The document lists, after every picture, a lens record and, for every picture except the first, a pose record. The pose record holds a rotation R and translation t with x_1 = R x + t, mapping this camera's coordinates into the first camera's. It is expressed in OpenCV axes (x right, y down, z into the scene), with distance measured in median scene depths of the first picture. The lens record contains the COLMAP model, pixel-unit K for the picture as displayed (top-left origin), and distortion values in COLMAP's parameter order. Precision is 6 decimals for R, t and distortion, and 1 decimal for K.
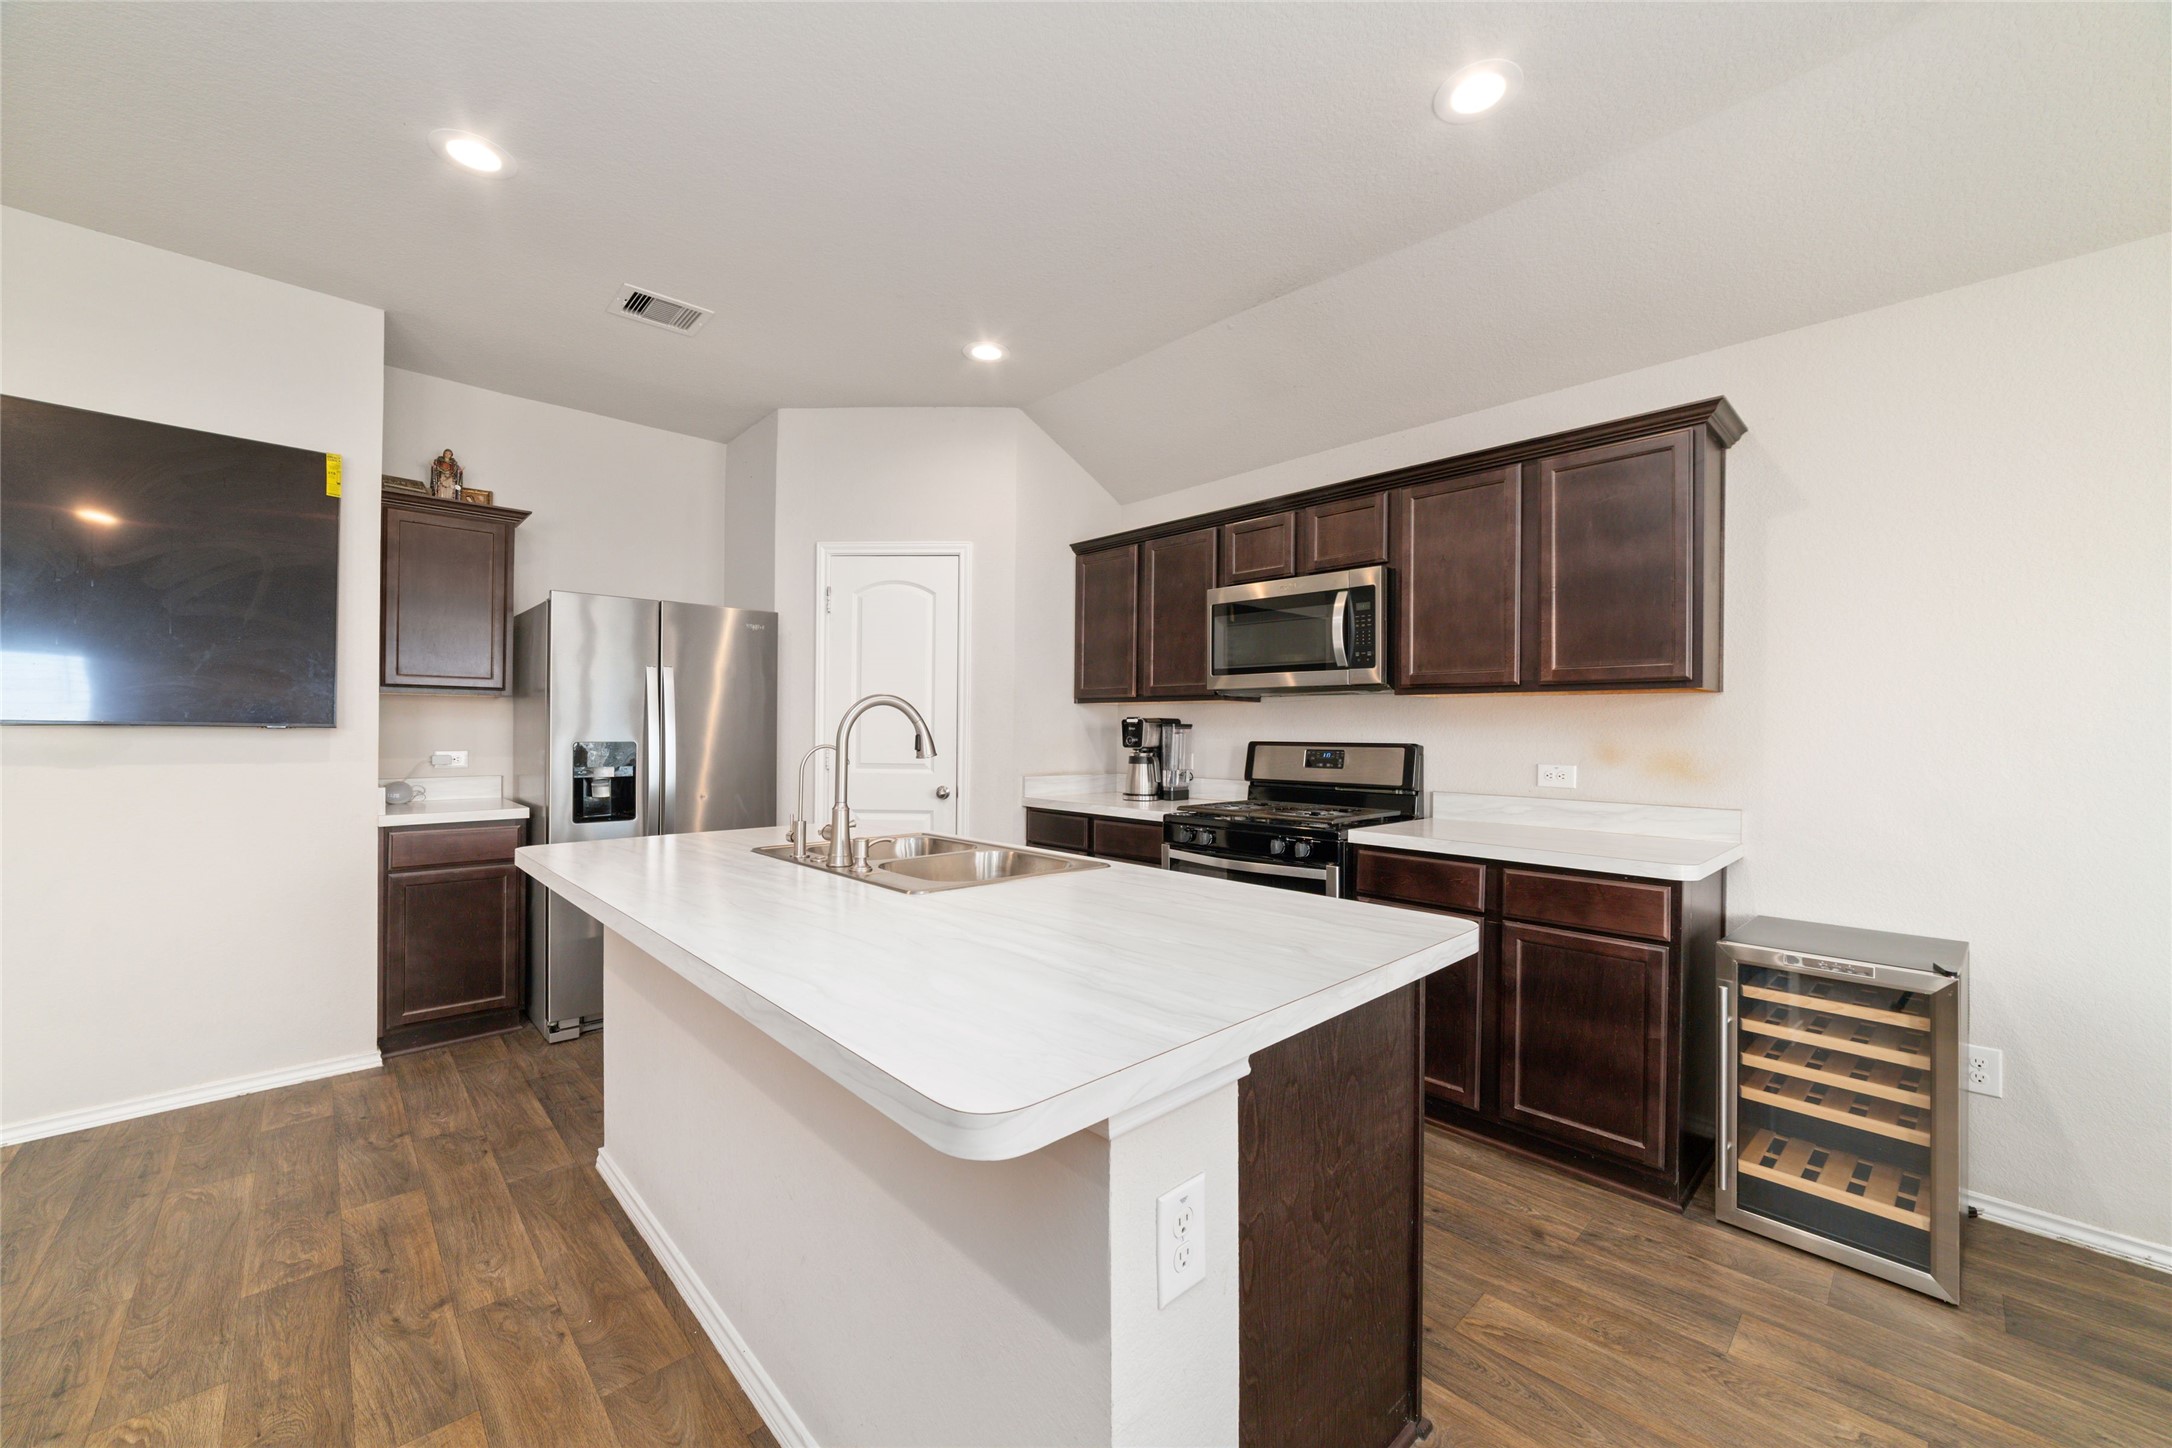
lens RADIAL K [[831.7, 0, 1091.8], [0, 831.7, 730.5], [0, 0, 1]] dist [-0.020547, 0.007703]
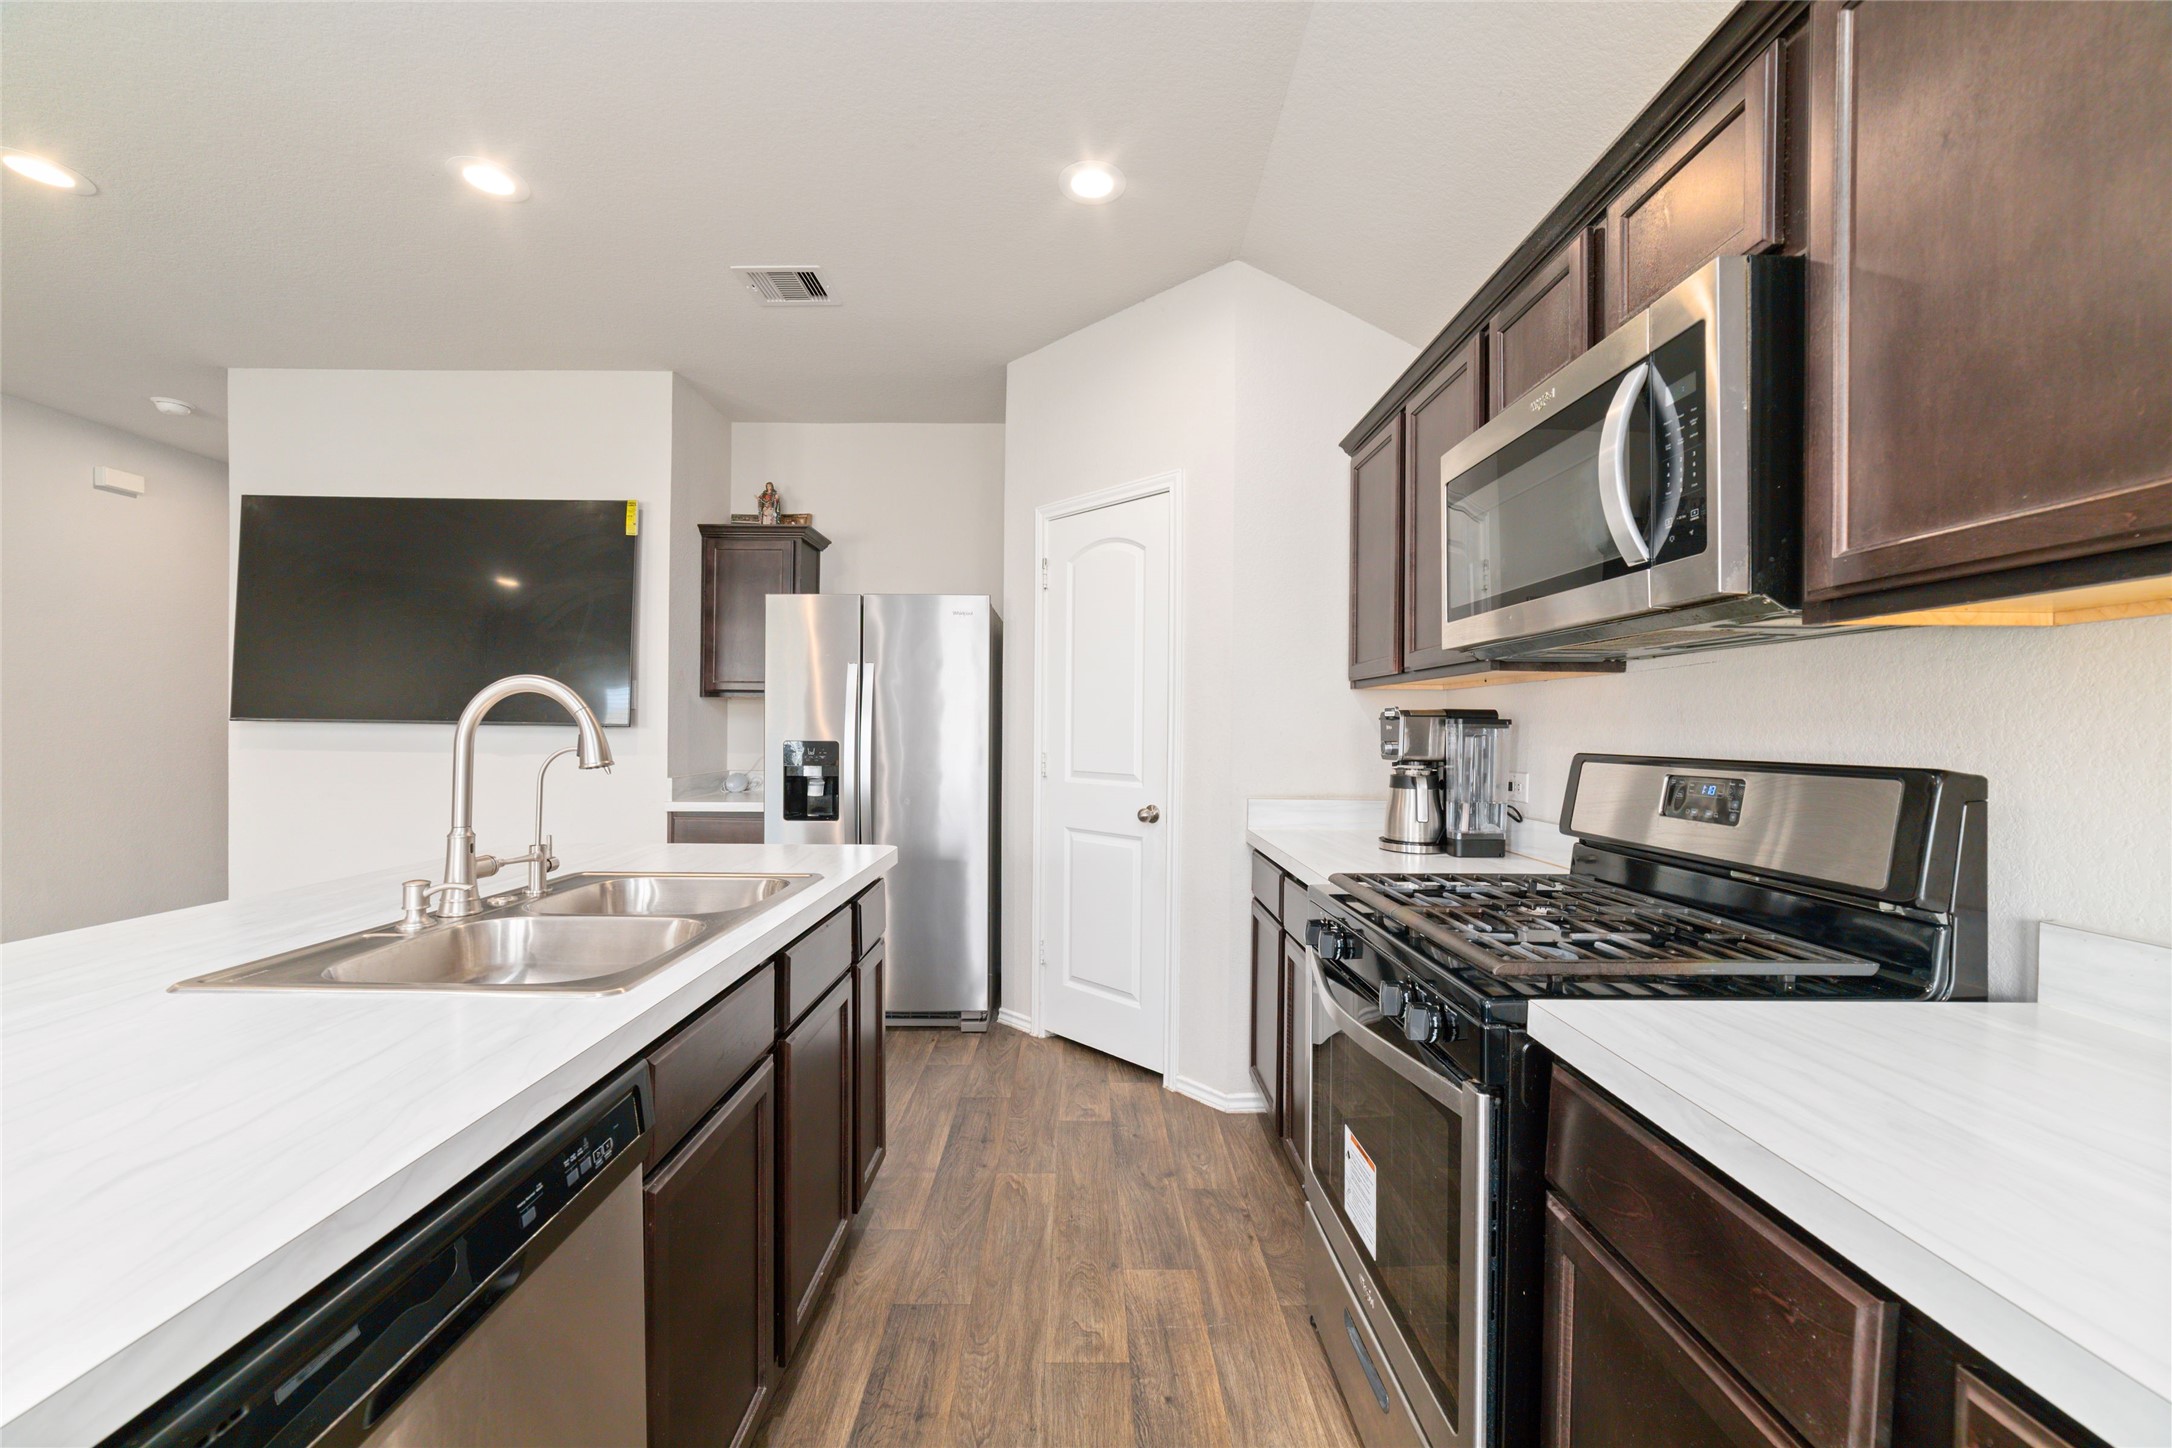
lens RADIAL K [[831.7, 0, 1091.8], [0, 831.7, 730.5], [0, 0, 1]] dist [-0.020547, 0.007703]
pose [[0.731980, 0.000870, -0.681326, 0.377825], [-0.002639, 0.999995, -0.001557, 0.001848], [0.681321, 0.002938, 0.731979, 0.548468]]
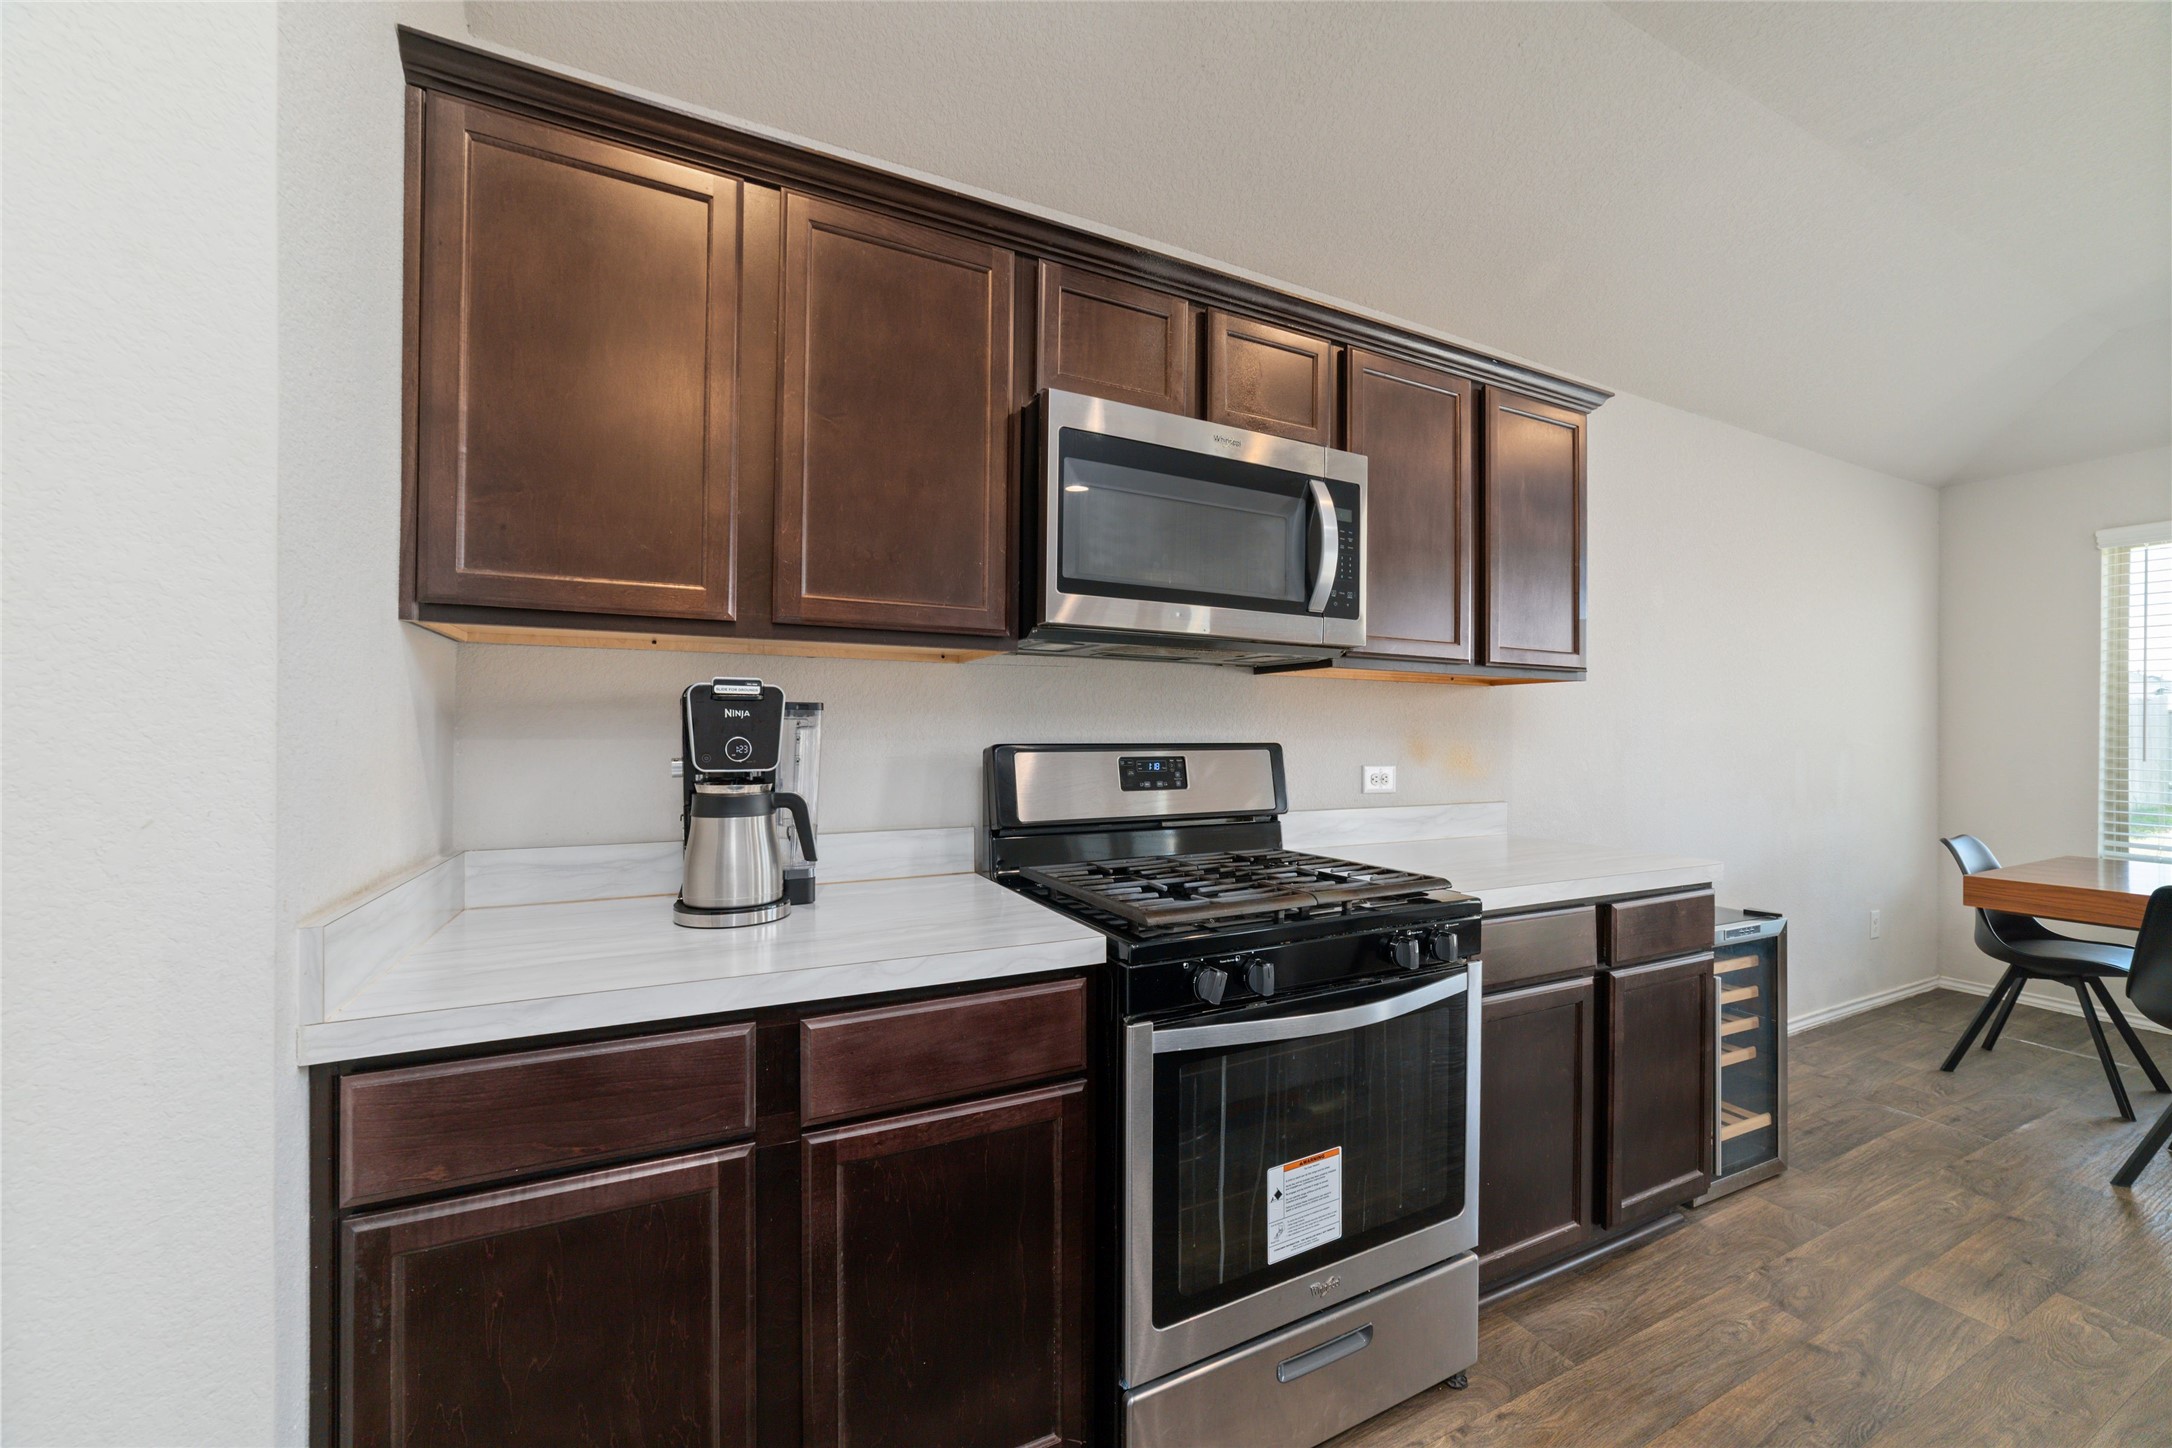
lens RADIAL K [[831.7, 0, 1091.8], [0, 831.7, 730.5], [0, 0, 1]] dist [-0.020547, 0.007703]
pose [[0.298150, -0.005165, 0.954505, -0.292843], [-0.001545, 0.999981, 0.005894, 0.002729], [-0.954518, -0.003232, 0.298136, 0.976009]]
